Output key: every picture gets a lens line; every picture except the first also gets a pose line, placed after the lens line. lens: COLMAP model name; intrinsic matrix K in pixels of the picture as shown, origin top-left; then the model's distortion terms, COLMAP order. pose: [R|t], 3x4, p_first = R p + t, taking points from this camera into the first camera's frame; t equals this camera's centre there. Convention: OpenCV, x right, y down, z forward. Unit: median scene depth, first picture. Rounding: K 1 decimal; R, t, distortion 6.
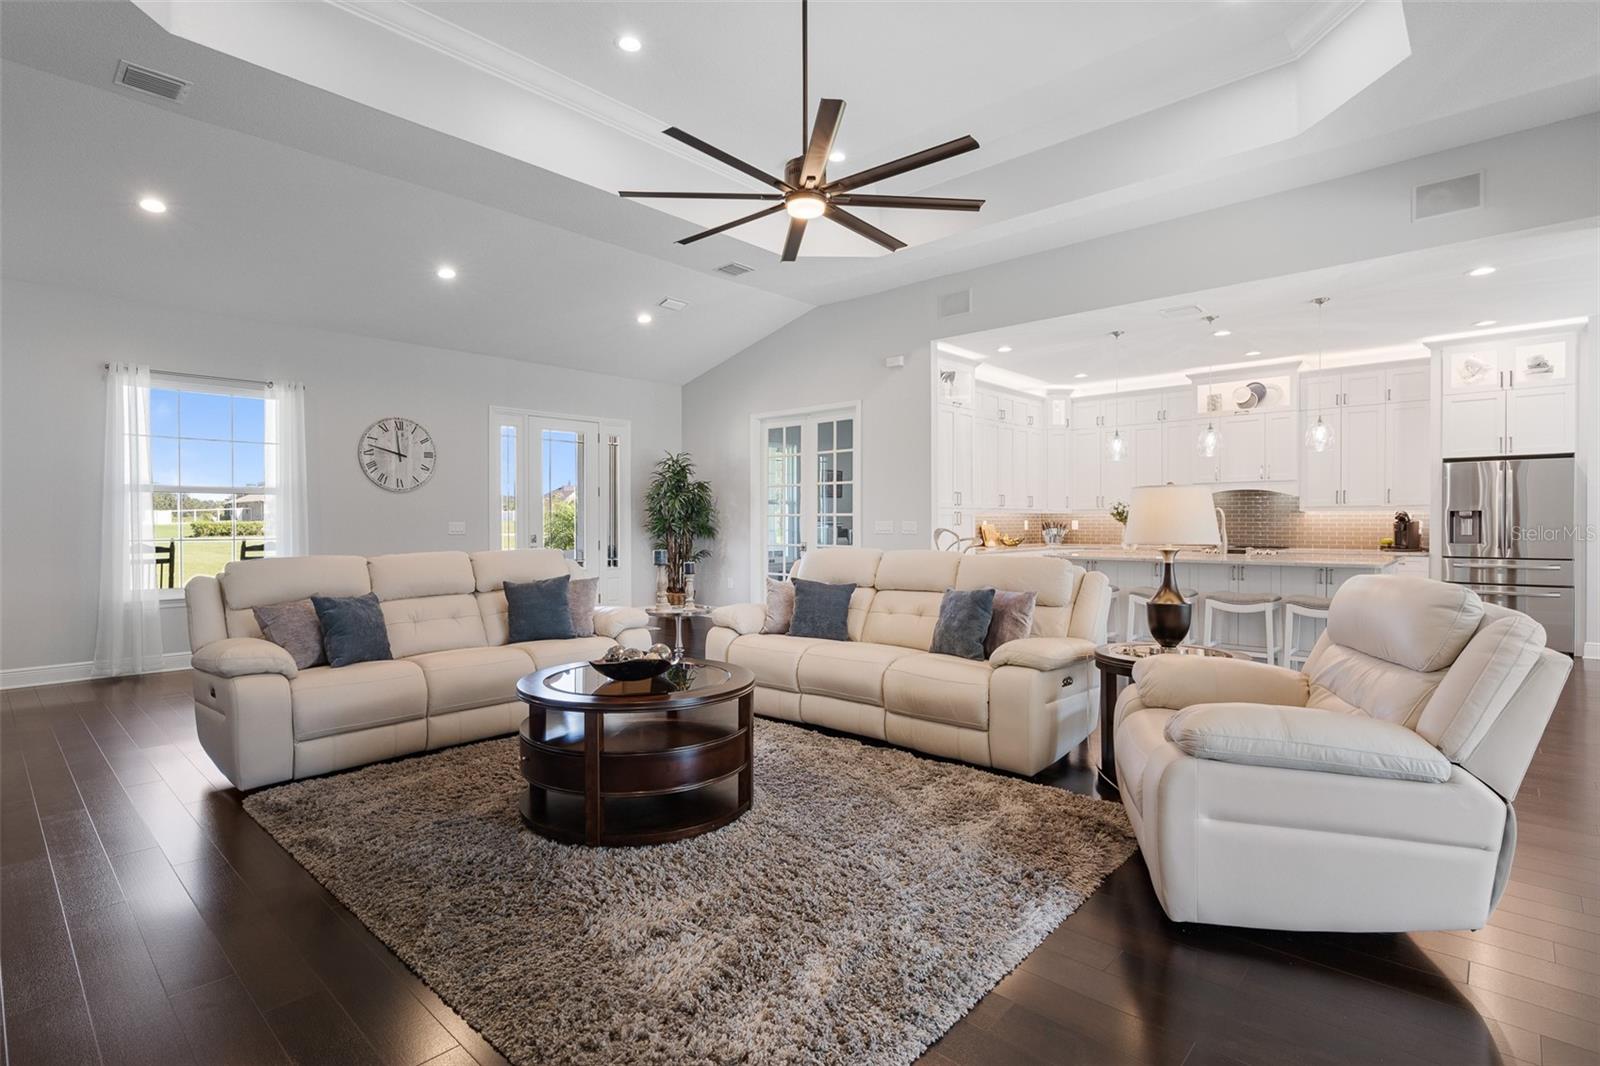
lens RADIAL K [[775.2, 0, 793.7], [0, 775.2, 527.6], [0, 0, 1]] dist [-0.002422, 0.000276]
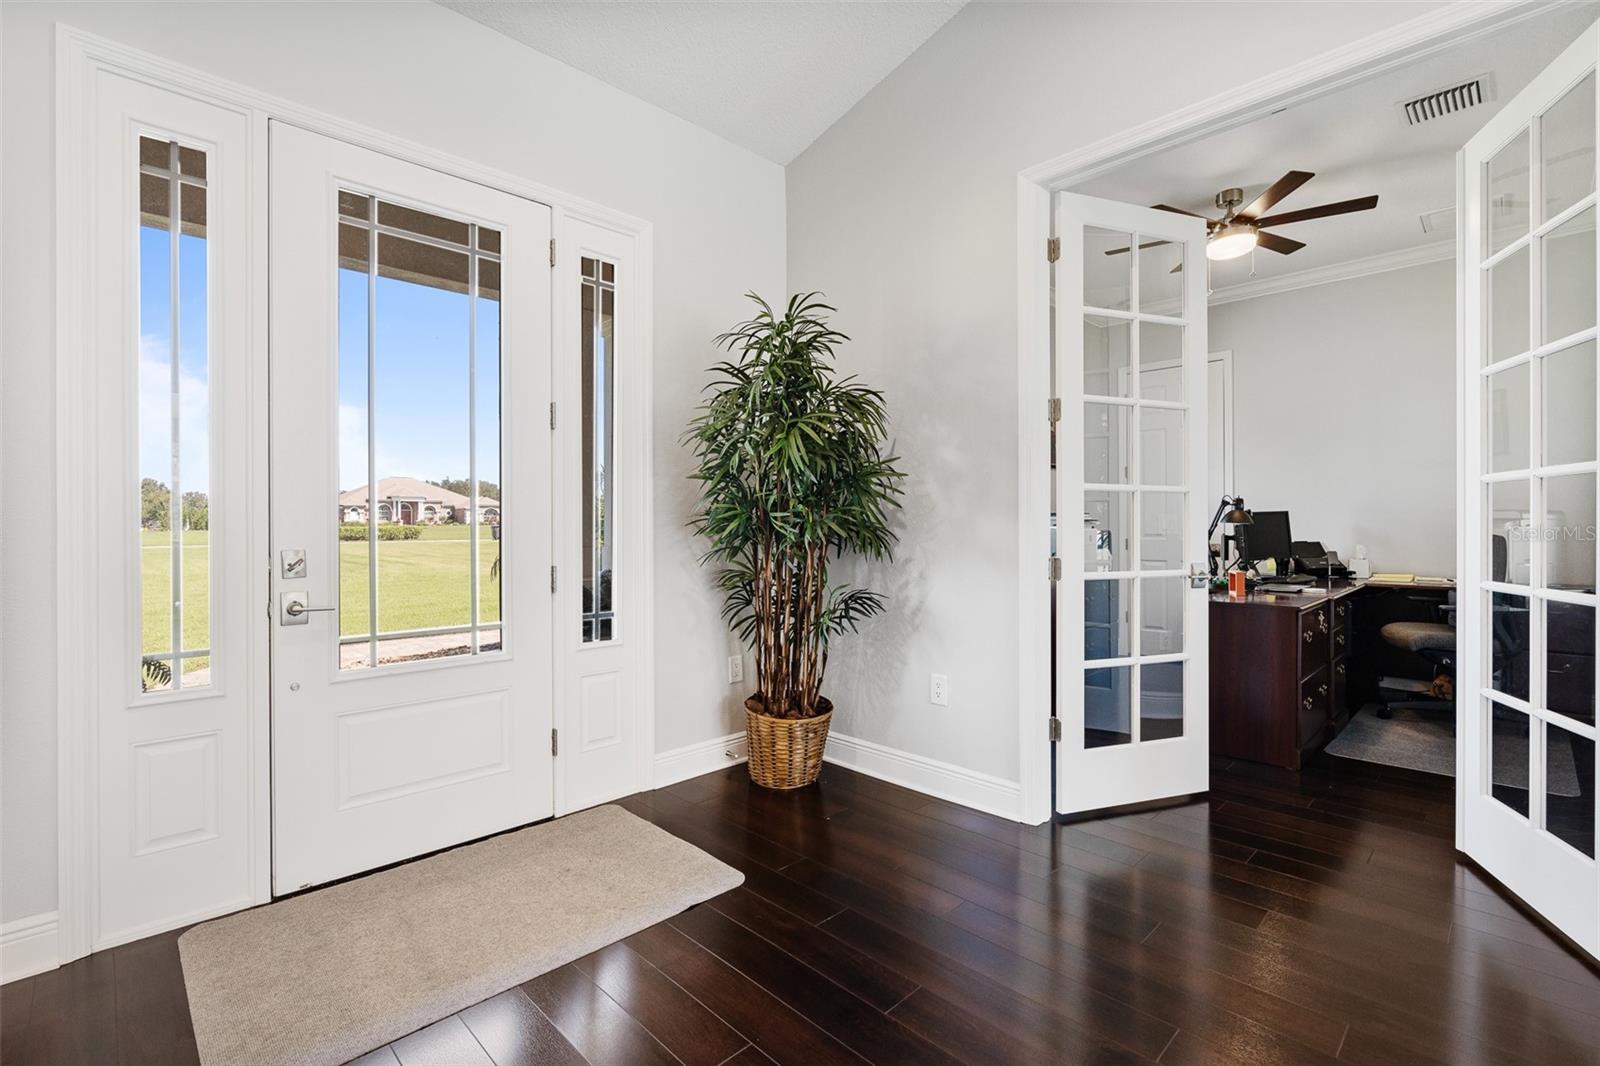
lens RADIAL K [[724.5, 0, 801.5], [0, 724.5, 530.2], [0, 0, 1]] dist [-0.006105, 0.001344]
pose [[0.998554, 0.000307, -0.053760, -0.128054], [-0.000545, 0.999990, -0.004416, 0.003397], [0.053758, 0.004439, 0.998544, 0.694940]]
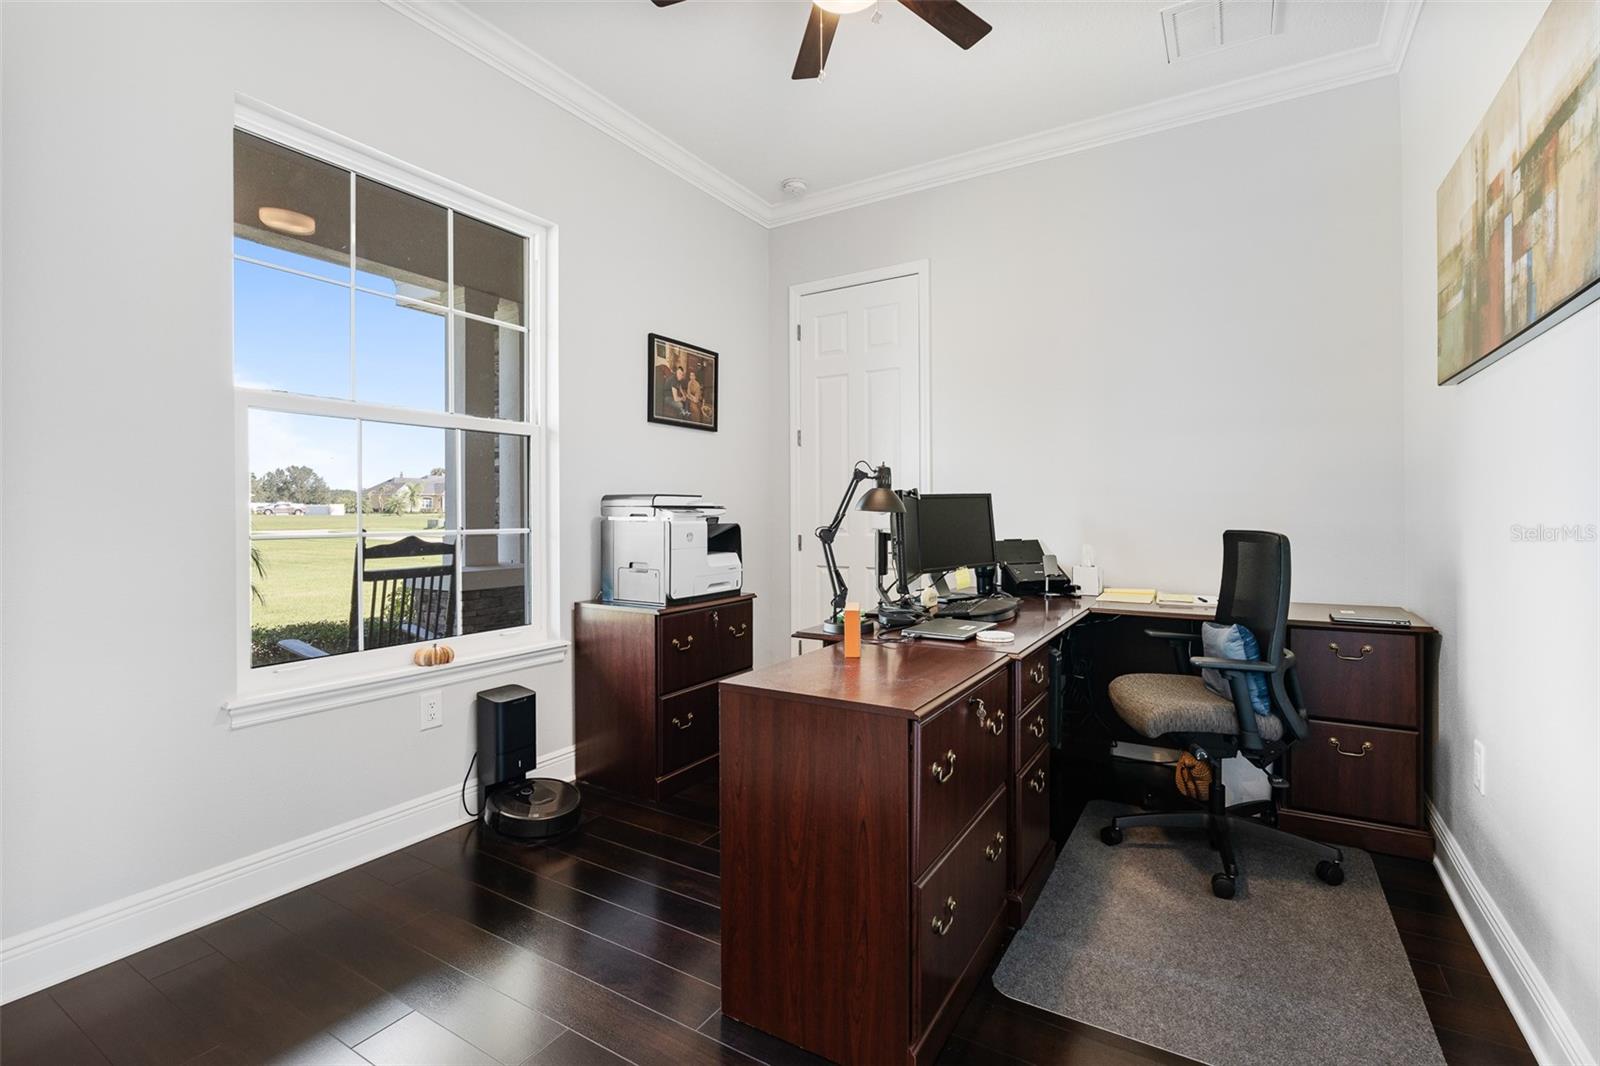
lens RADIAL K [[724.5, 0, 812.1], [0, 724.5, 527.7], [0, 0, 1]] dist [-0.006105, 0.001344]
pose [[0.980719, -0.007652, 0.195274, -0.054177], [0.006860, 0.999965, 0.004730, 0.002319], [-0.195303, -0.003299, 0.980737, 0.789811]]
